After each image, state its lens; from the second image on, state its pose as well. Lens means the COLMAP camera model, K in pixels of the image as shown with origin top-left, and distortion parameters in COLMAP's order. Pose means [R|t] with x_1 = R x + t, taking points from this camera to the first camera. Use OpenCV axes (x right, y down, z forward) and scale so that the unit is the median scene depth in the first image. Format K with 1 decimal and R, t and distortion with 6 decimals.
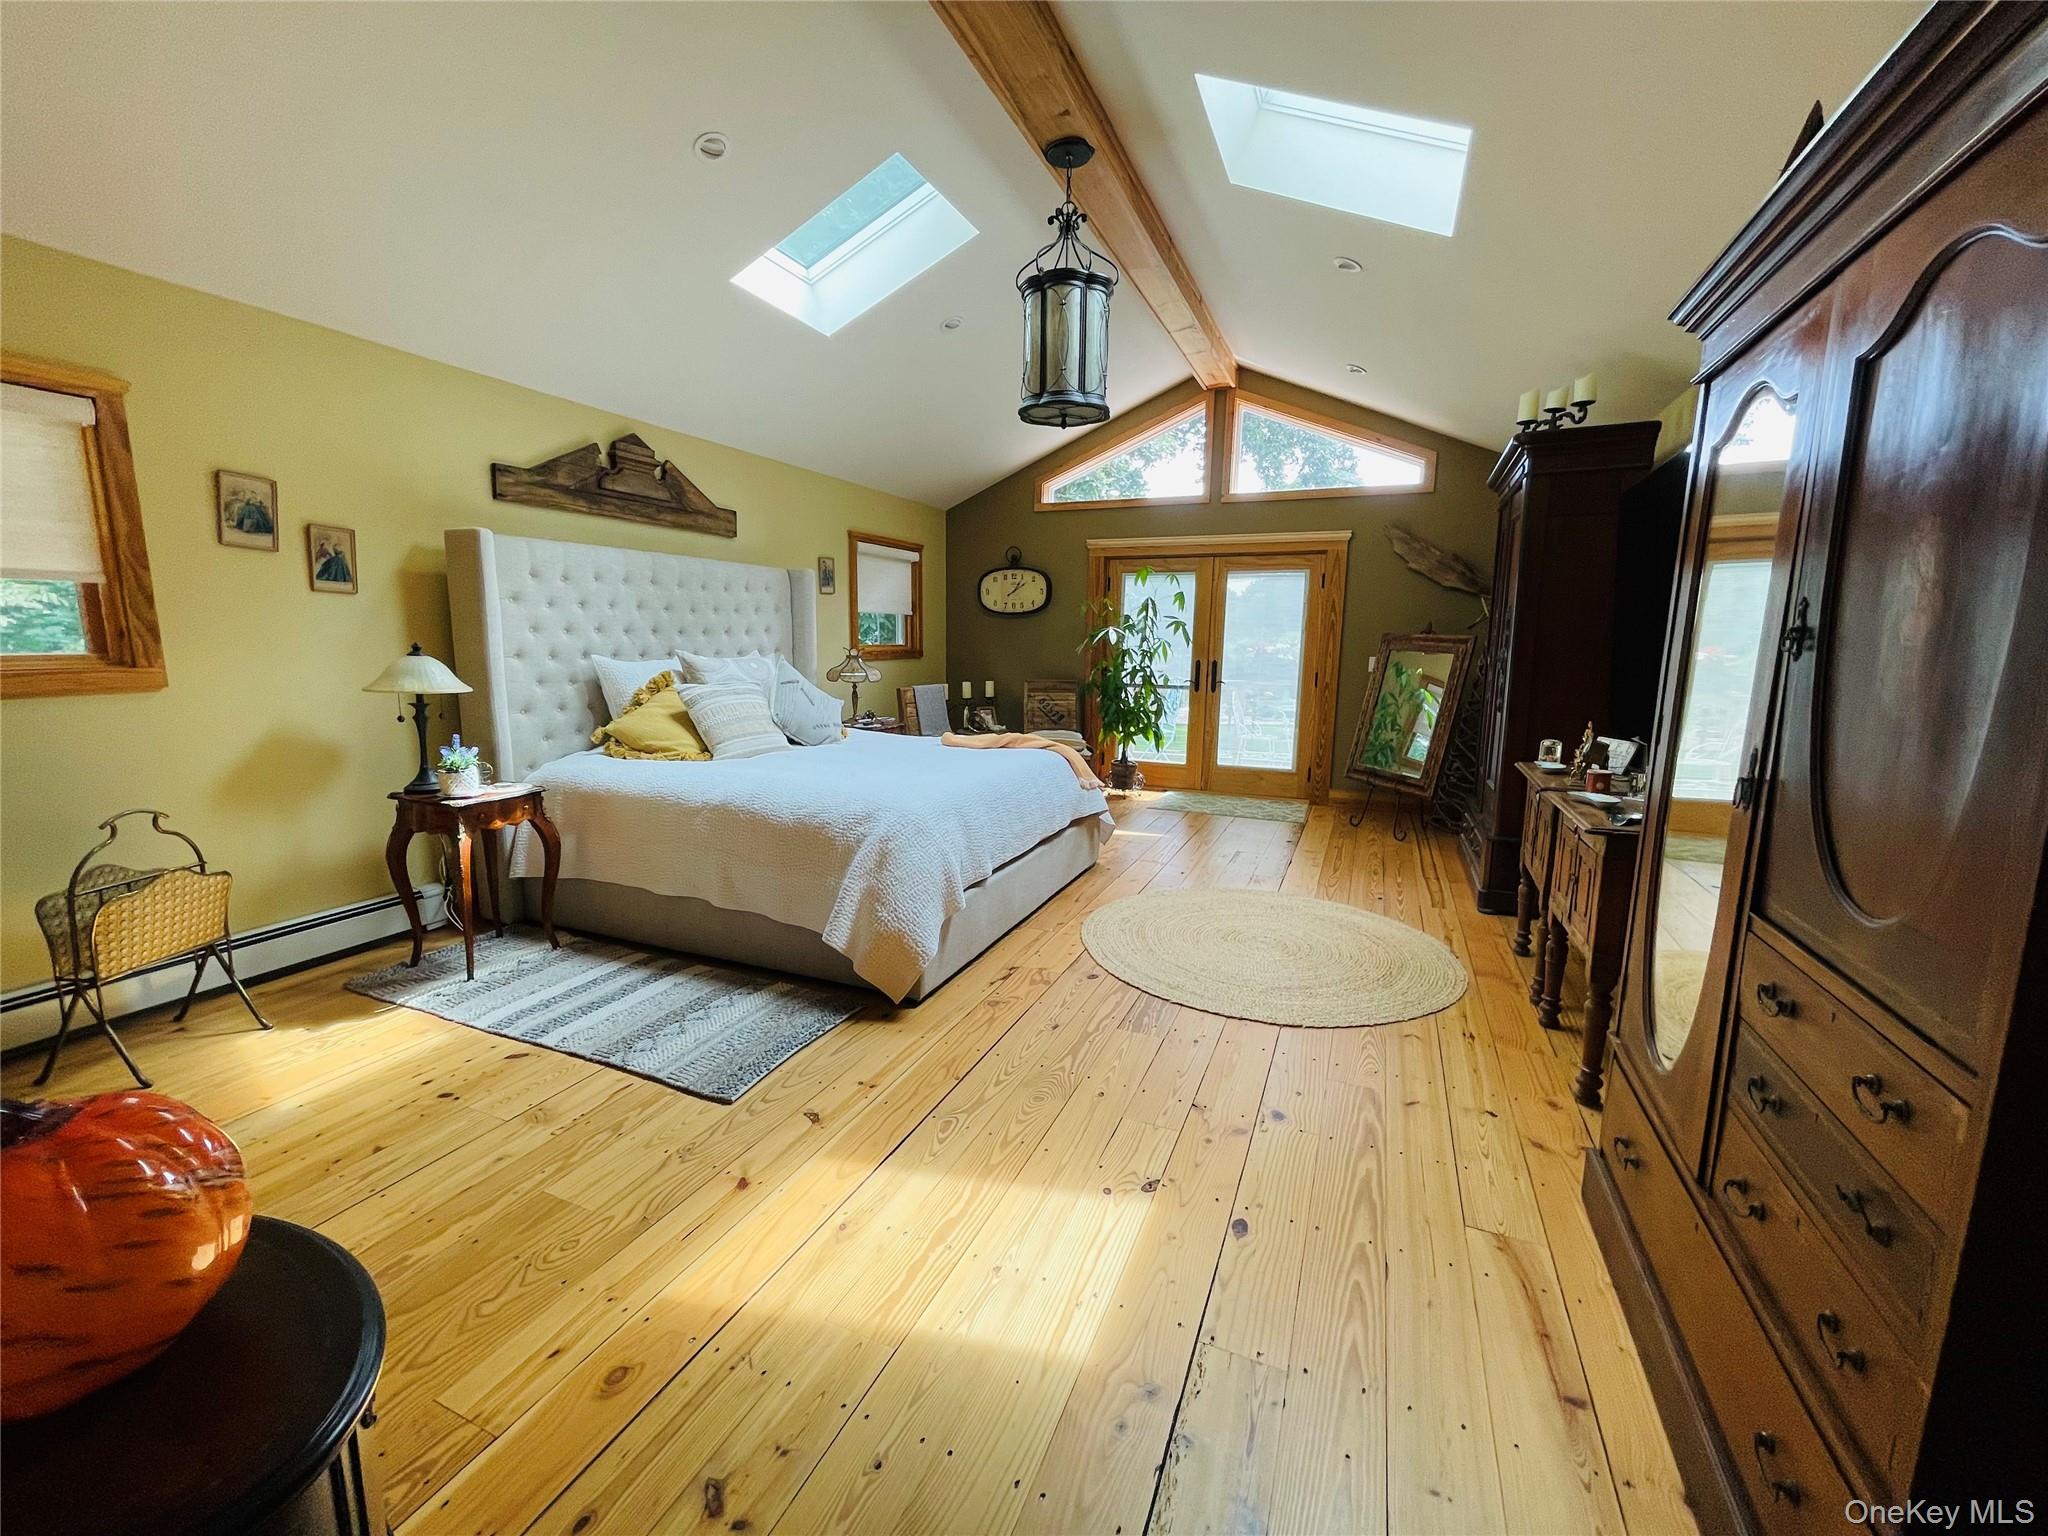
lens RADIAL K [[828.0, 0, 1015.2], [0, 828.0, 767.2], [0, 0, 1]] dist [0.000942, 0.000201]
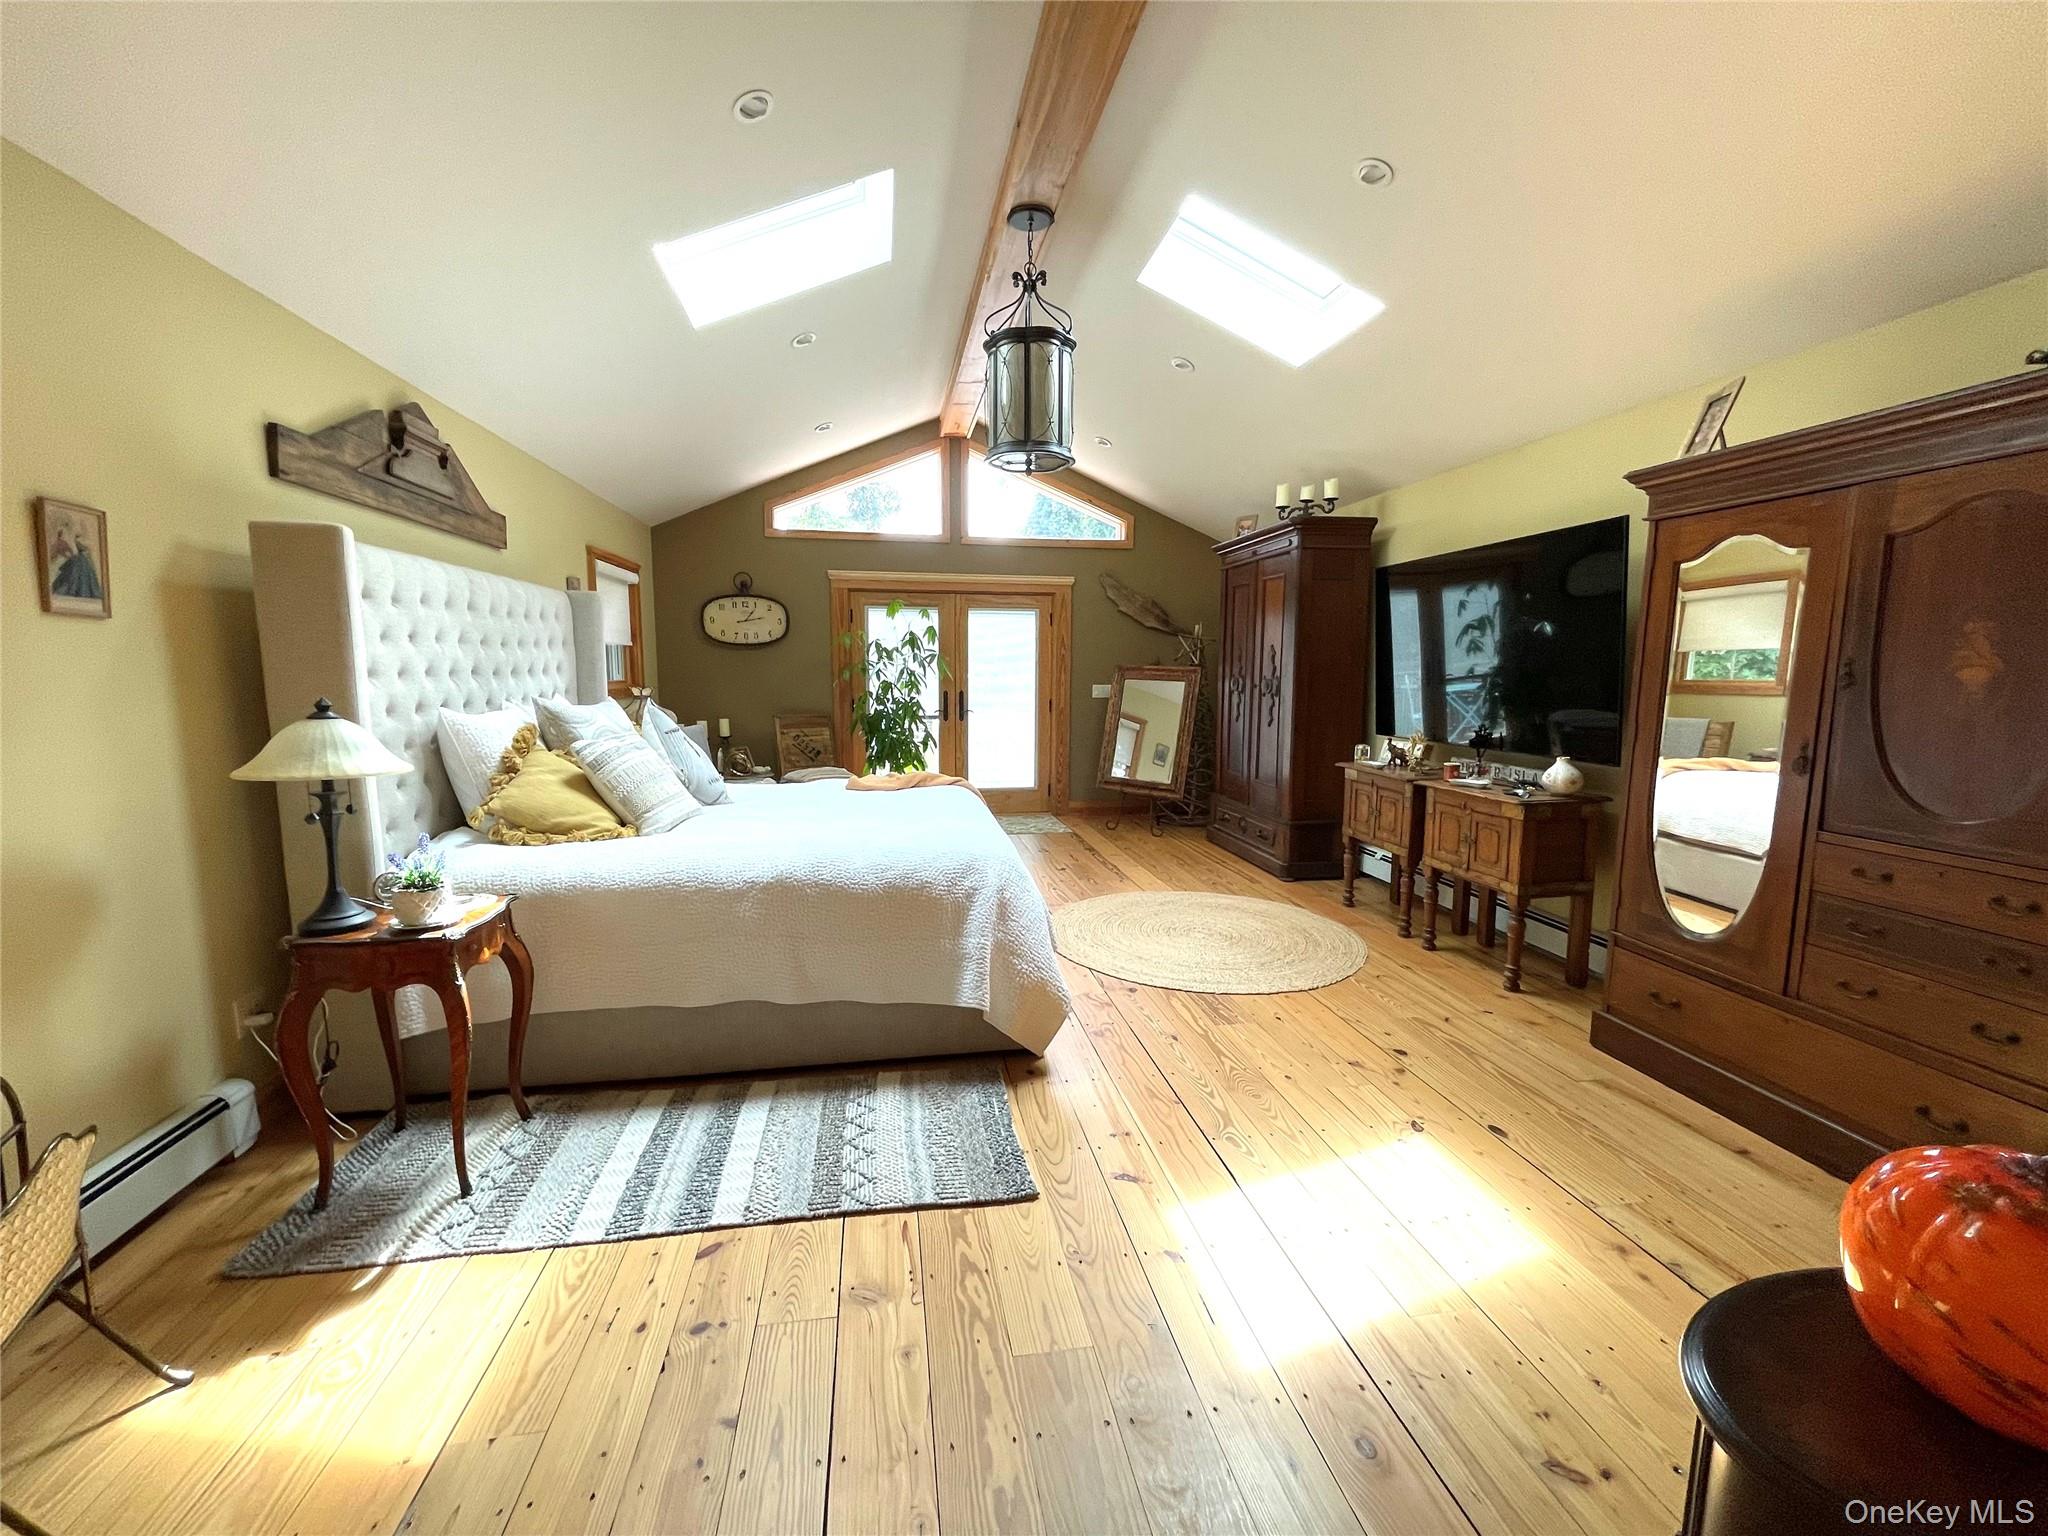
lens RADIAL K [[828.0, 0, 1015.2], [0, 828.0, 767.2], [0, 0, 1]] dist [0.000942, 0.000201]
pose [[0.839373, -0.074556, 0.538418, -0.484556], [0.091362, 0.995807, -0.004539, -0.035306], [-0.535822, 0.053001, 0.842666, 0.134678]]
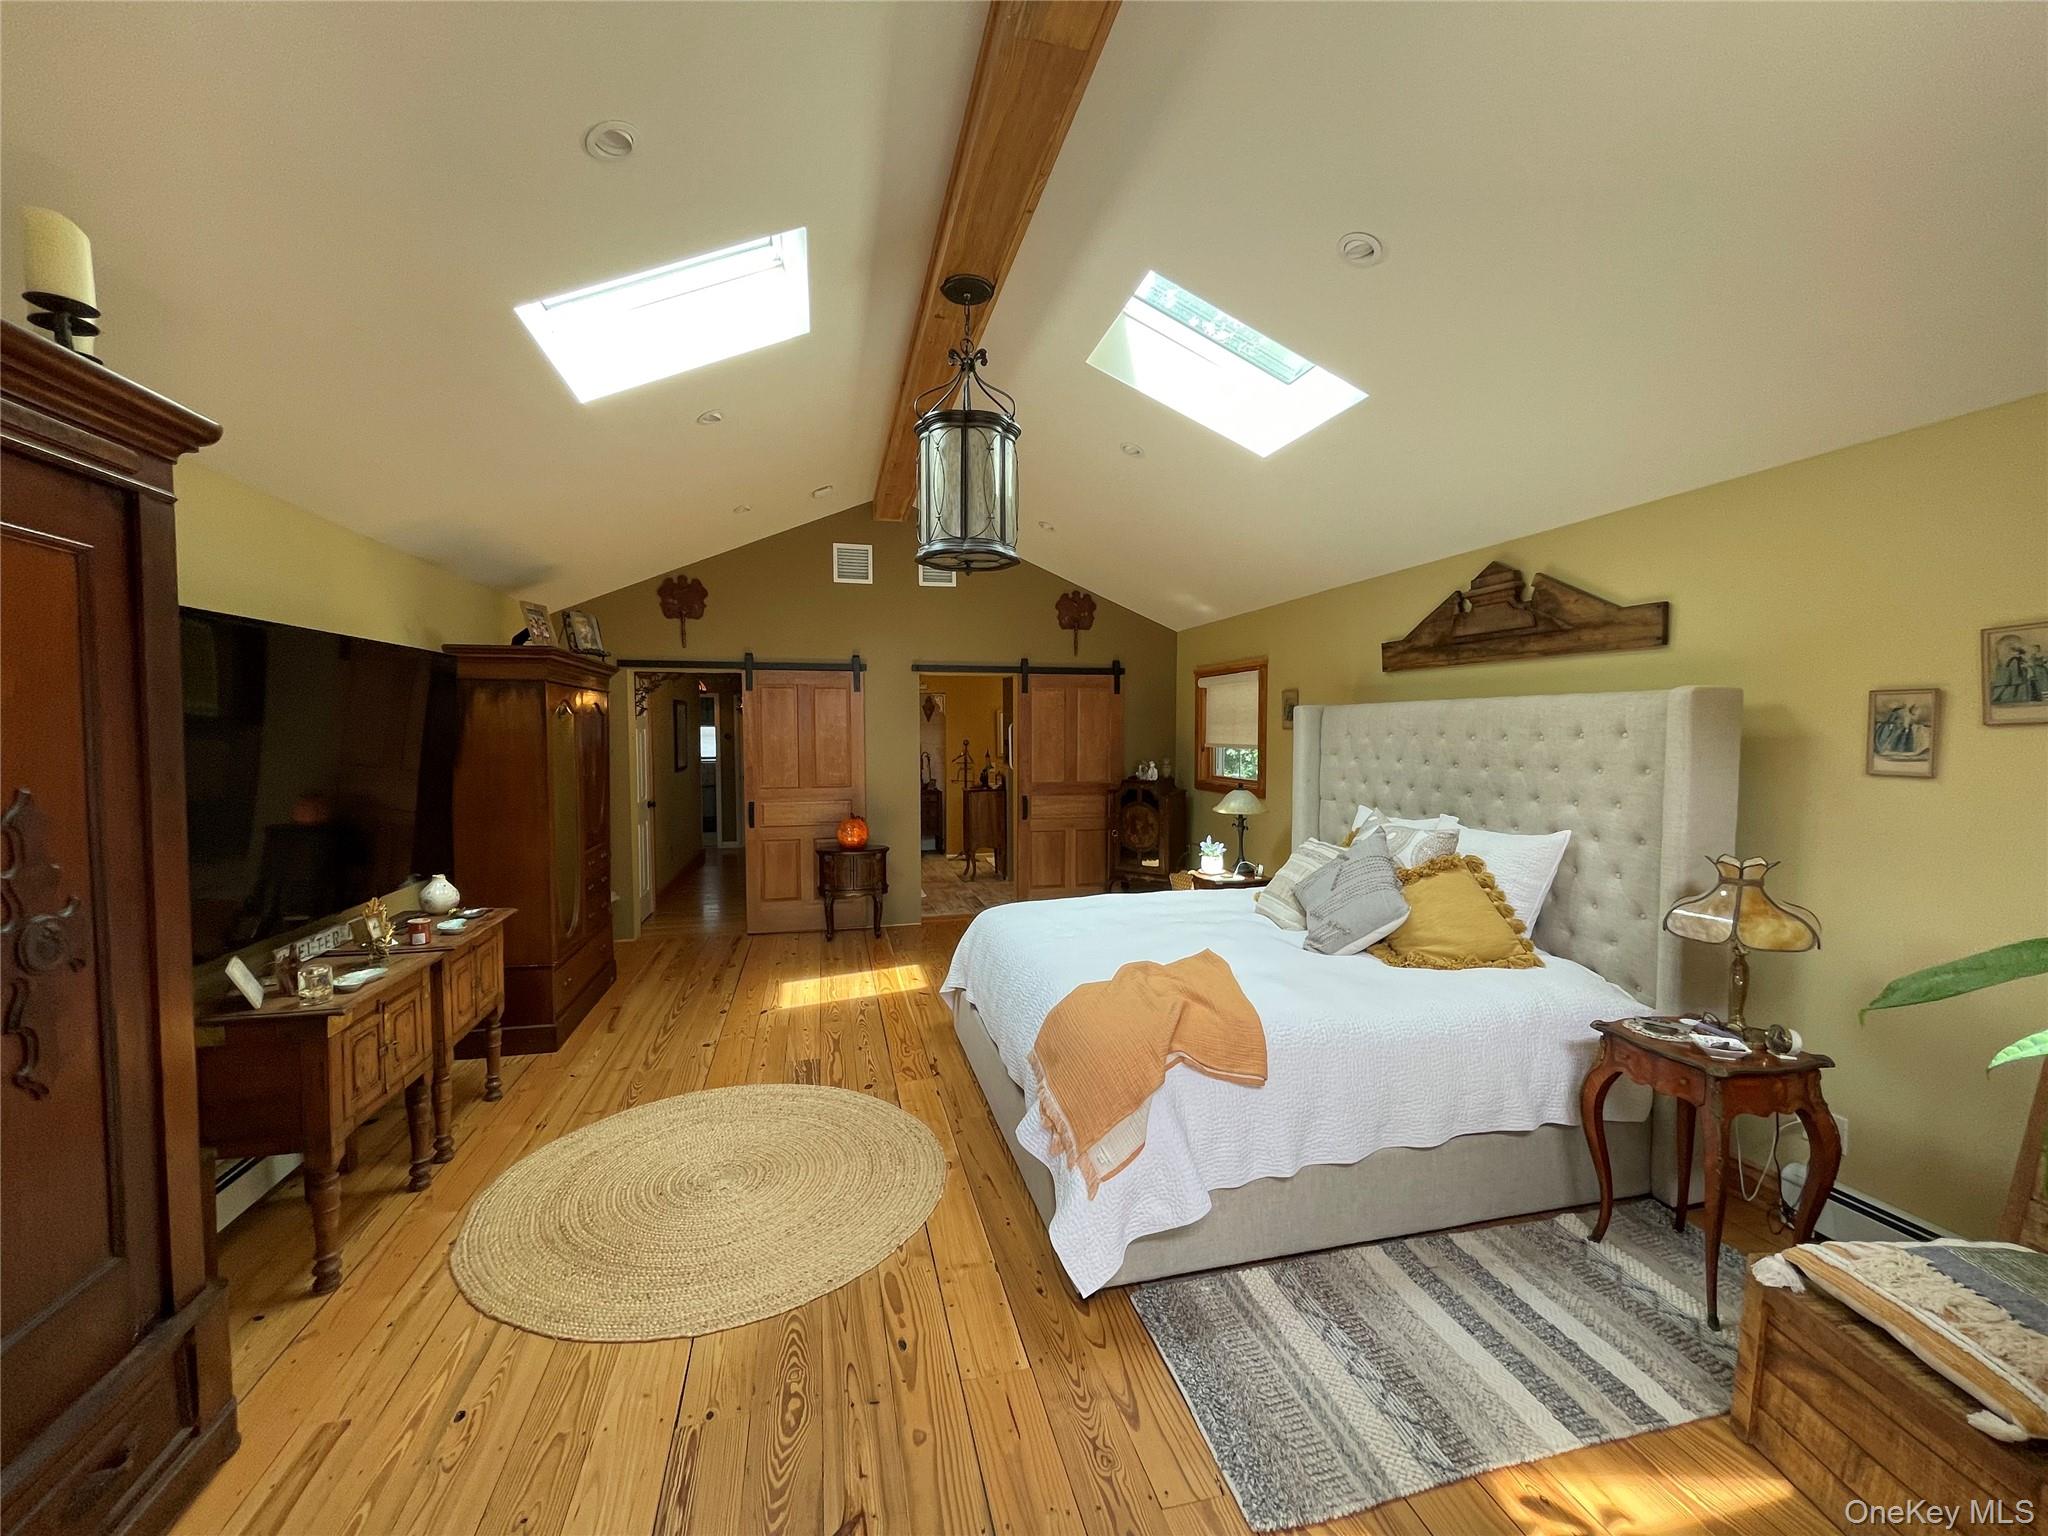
lens RADIAL K [[836.0, 0, 1013.1], [0, 836.0, 773.4], [0, 0, 1]] dist [-0.000536, -0.000178]
pose [[-0.802138, 0.020643, -0.596782, 0.504447], [-0.103641, 0.979421, 0.173183, -0.320484], [0.588076, 0.200768, -0.783492, 1.591338]]
